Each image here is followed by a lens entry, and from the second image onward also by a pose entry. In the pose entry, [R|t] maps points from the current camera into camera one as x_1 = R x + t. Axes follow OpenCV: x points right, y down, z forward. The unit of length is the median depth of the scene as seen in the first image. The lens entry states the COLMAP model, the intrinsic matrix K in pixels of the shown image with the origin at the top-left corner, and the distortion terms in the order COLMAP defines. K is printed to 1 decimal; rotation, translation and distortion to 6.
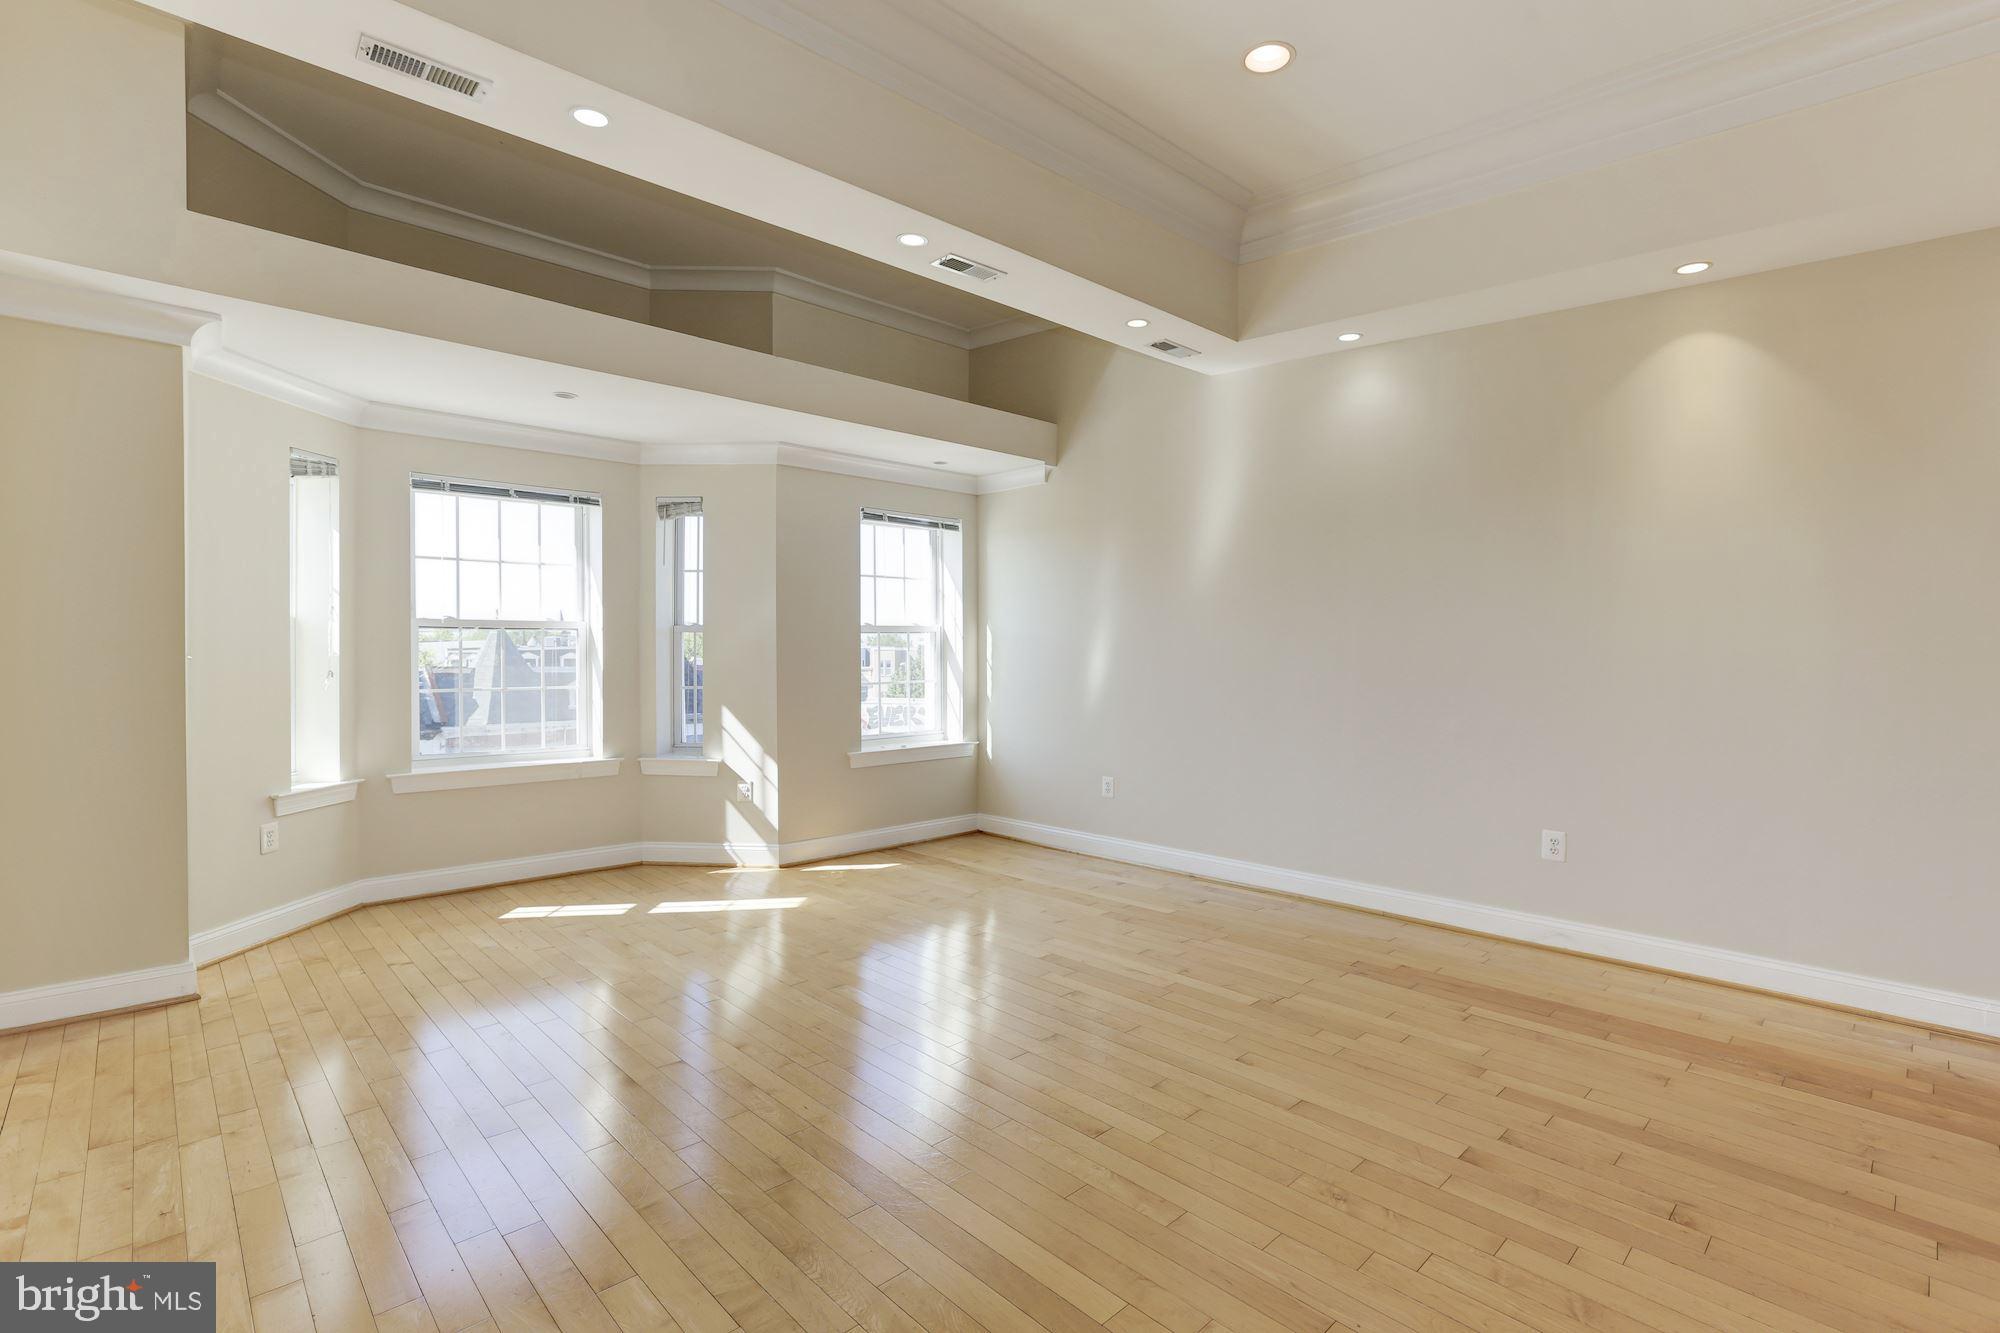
lens RADIAL K [[916.7, 0, 1000.0], [0, 916.7, 666.5], [0, 0, 1]] dist [-0.043221, 0.030584]
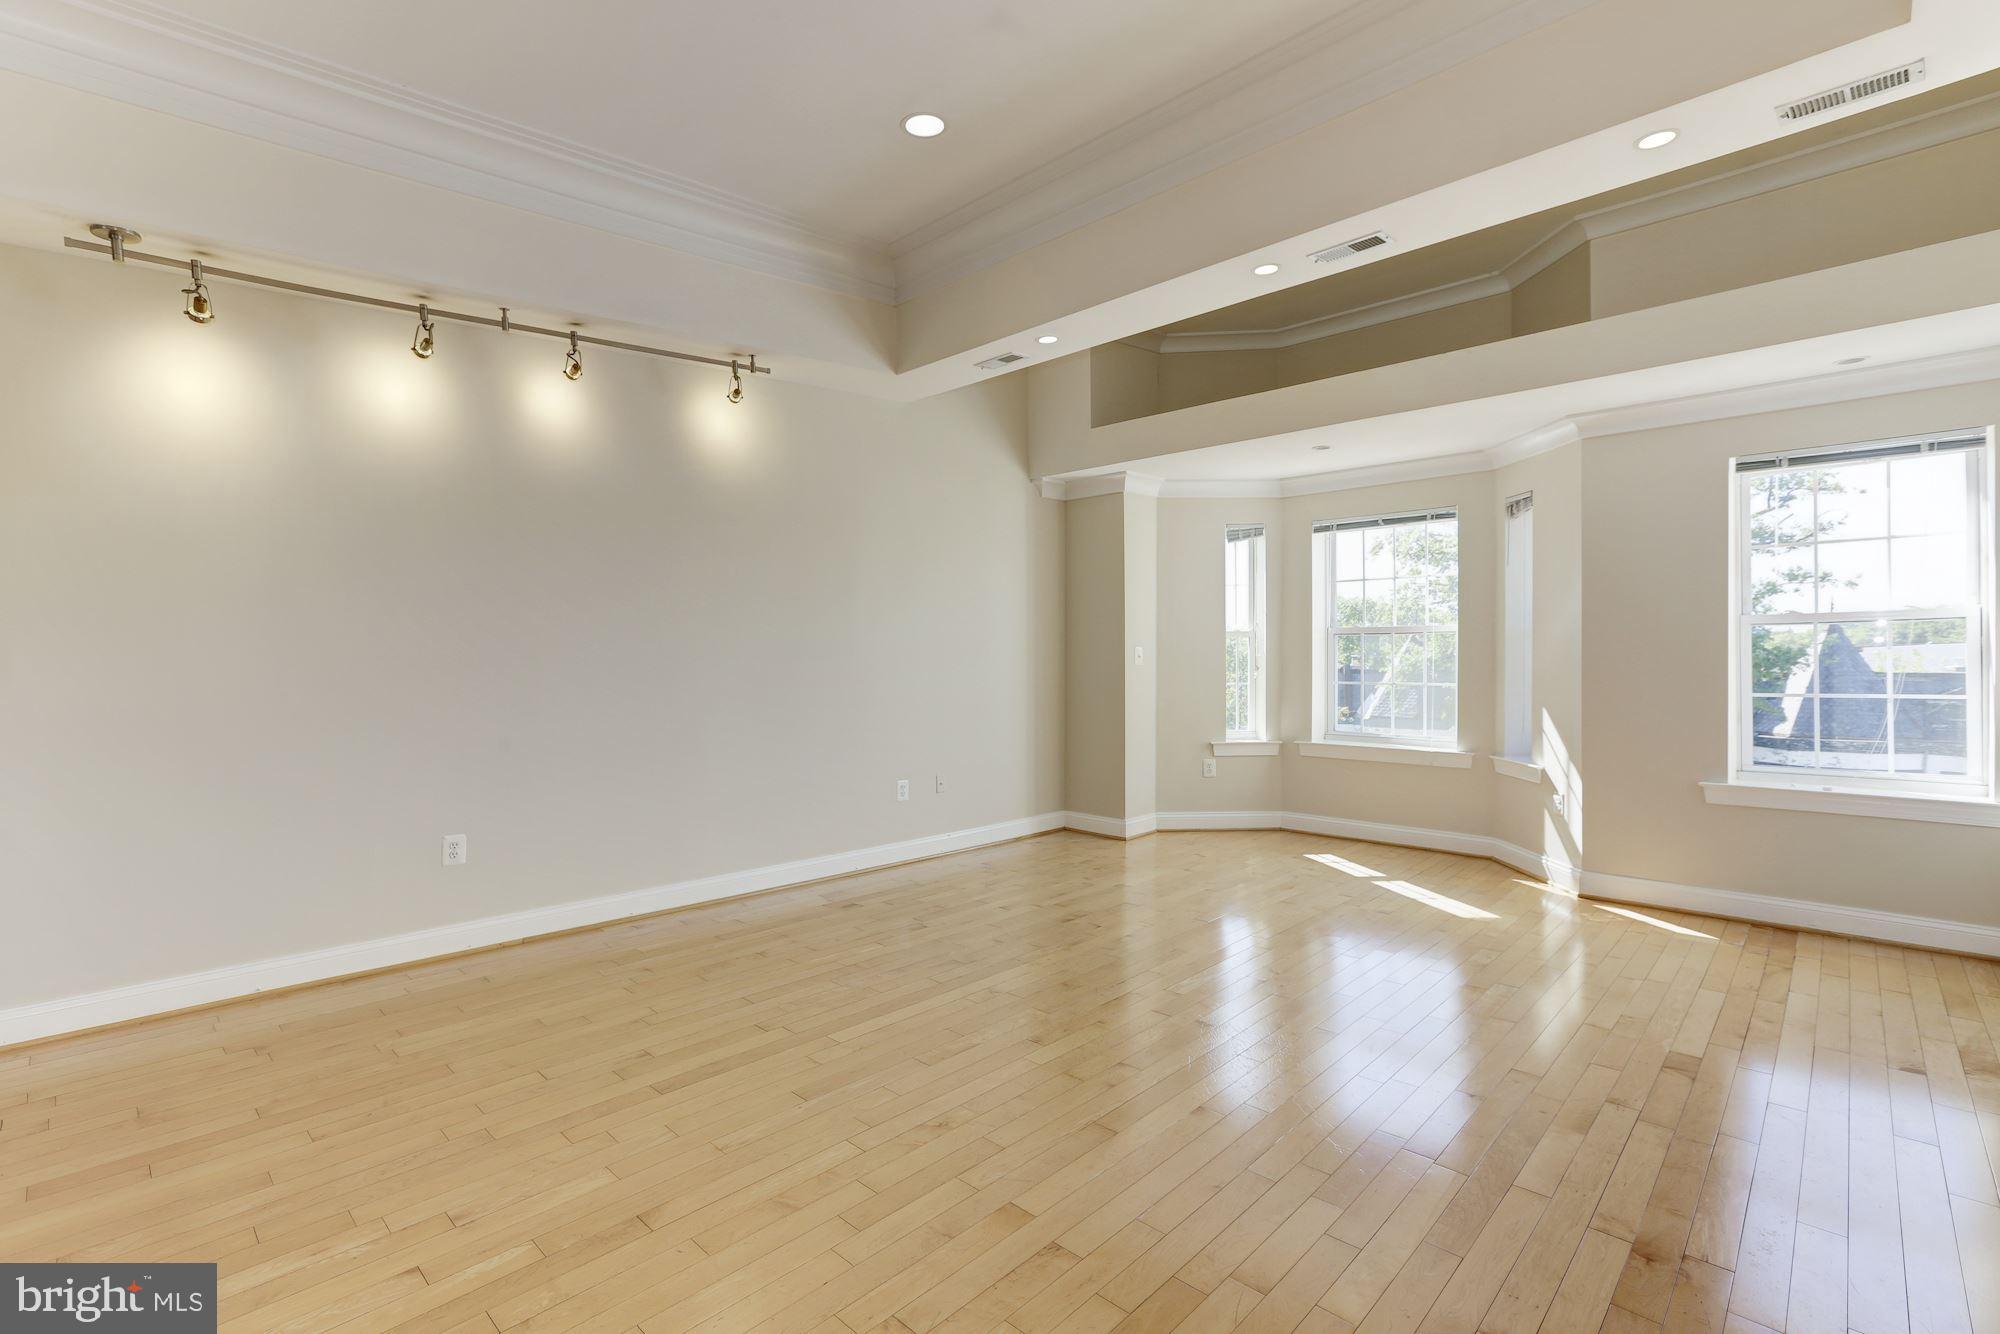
lens RADIAL K [[916.7, 0, 1000.0], [0, 916.7, 667.0], [0, 0, 1]] dist [-0.043221, 0.030584]
pose [[0.054472, 0.011432, -0.998450, 0.596124], [-0.011503, 0.999875, 0.010821, -0.004214], [0.998449, 0.010896, 0.054596, 0.391137]]
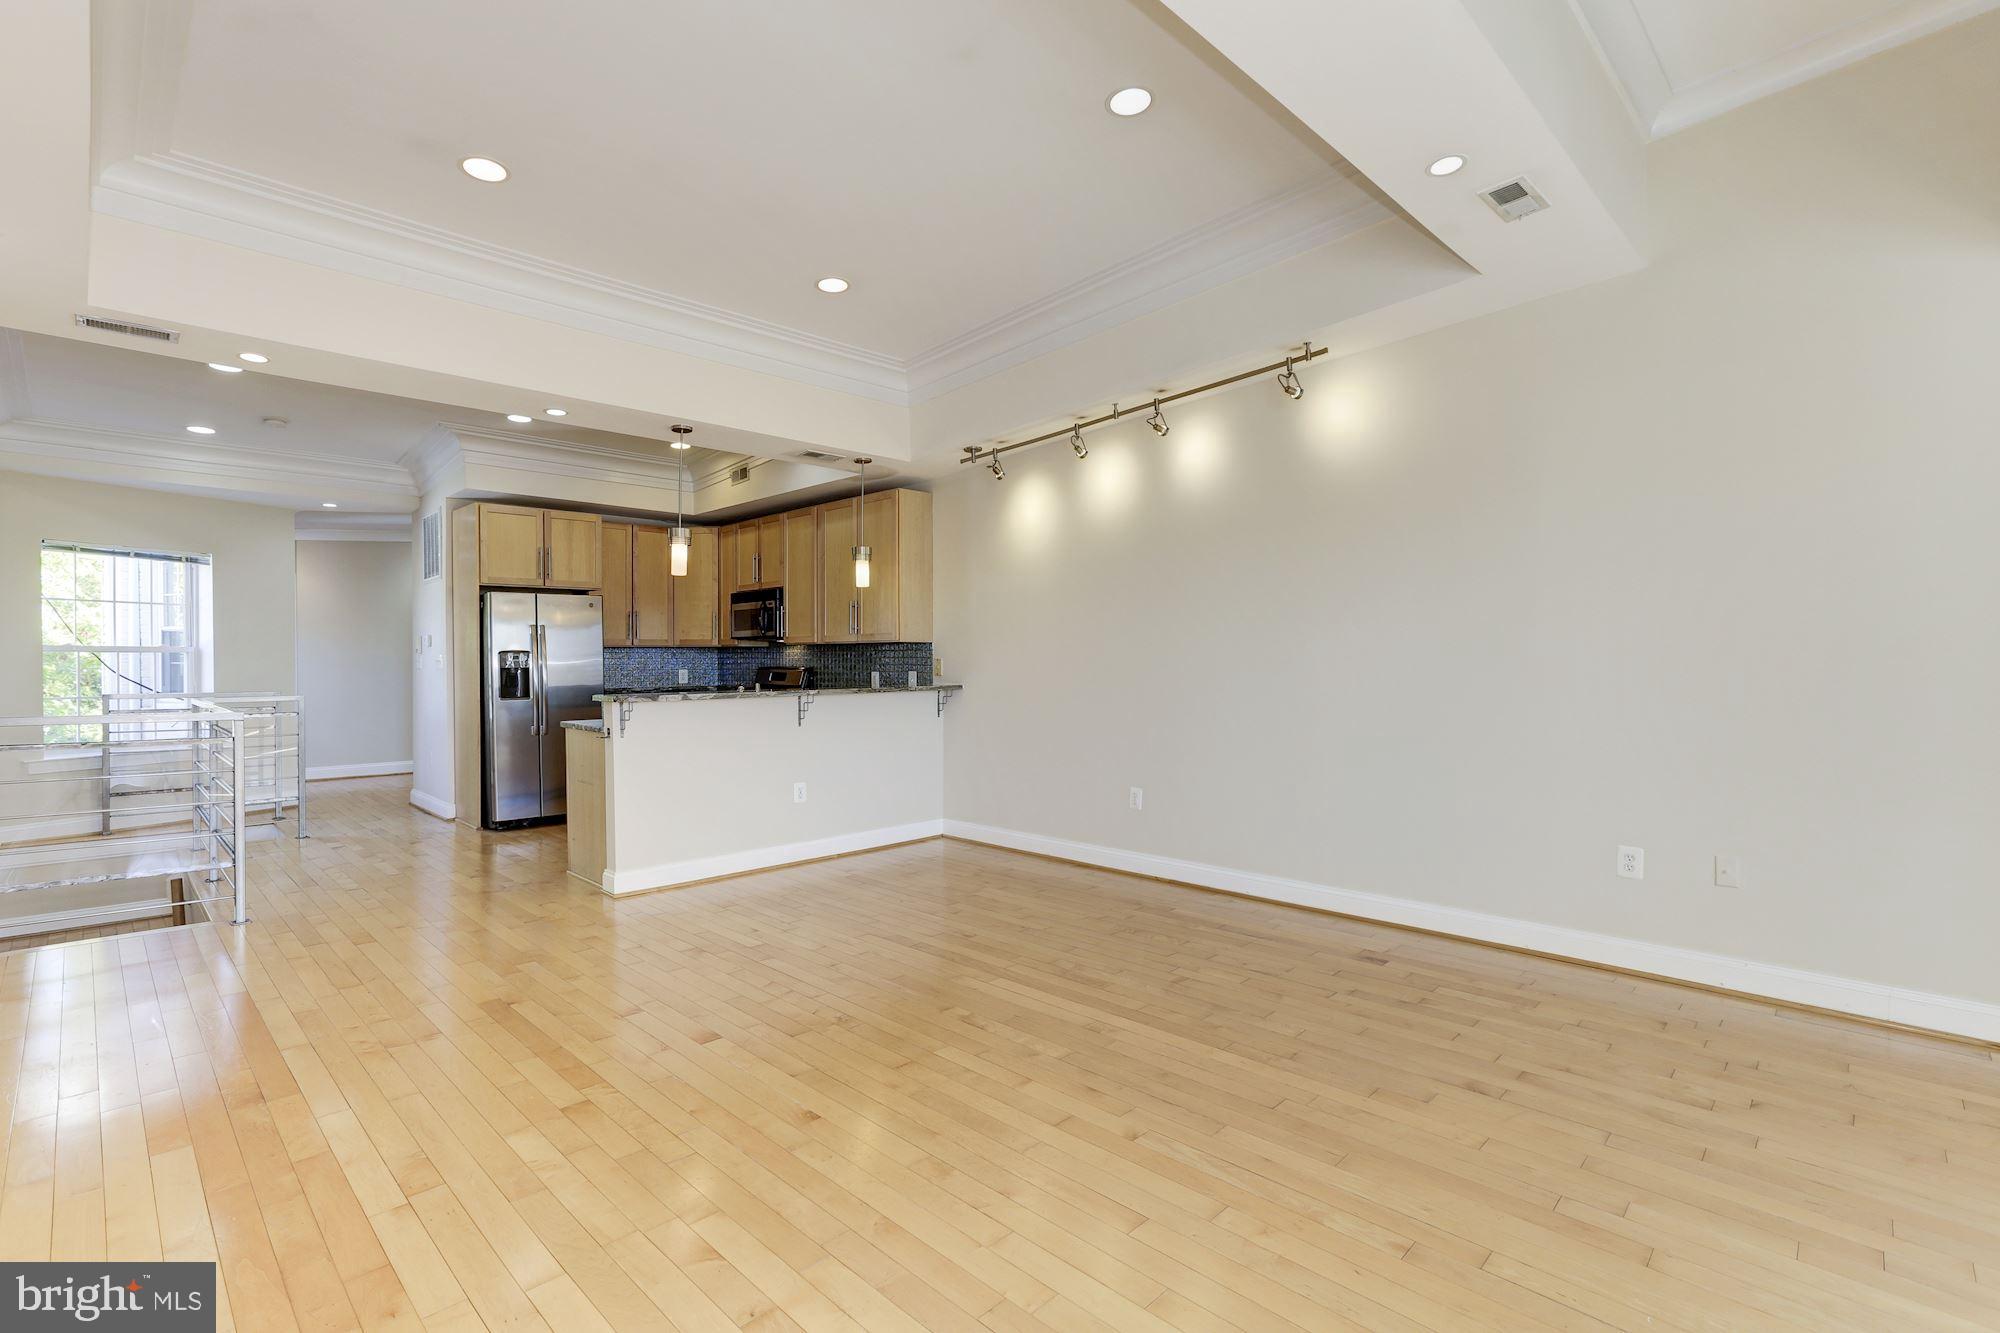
lens RADIAL K [[916.7, 0, 1000.0], [0, 916.7, 666.5], [0, 0, 1]] dist [-0.043221, 0.030584]
pose [[-0.999050, 0.000507, -0.043575, 0.060767], [-0.000444, 0.999762, 0.021818, -0.012444], [0.043575, 0.021817, -0.998812, 0.982547]]
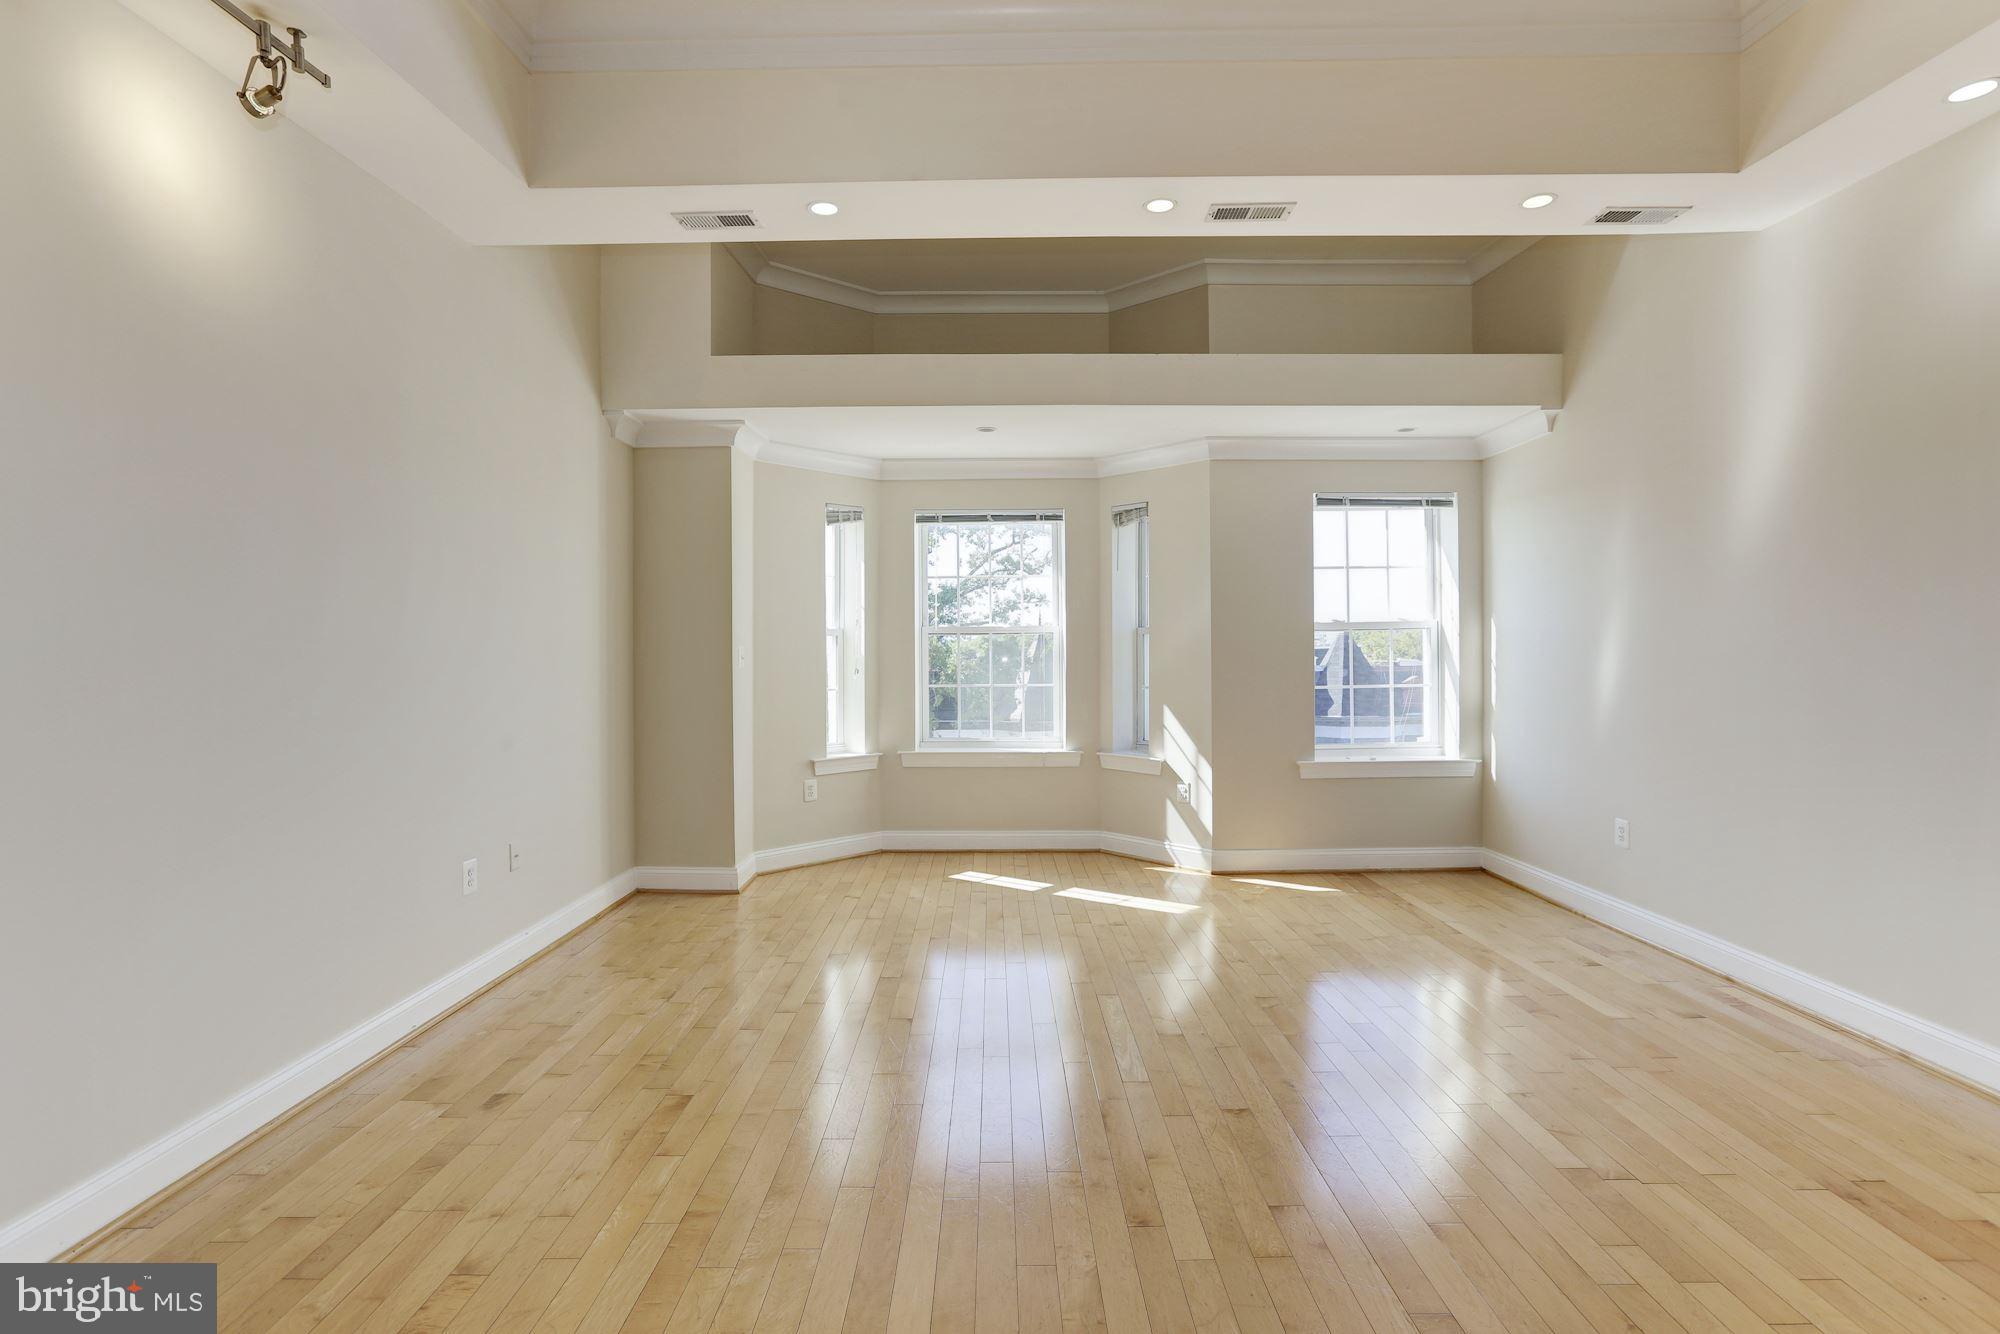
lens RADIAL K [[916.7, 0, 1000.0], [0, 916.7, 667.0], [0, 0, 1]] dist [-0.043221, 0.030584]
pose [[0.731700, 0.003772, -0.681616, 0.255254], [-0.004727, 0.999989, 0.000459, 0.000365], [0.681610, 0.002886, 0.731710, 0.132165]]
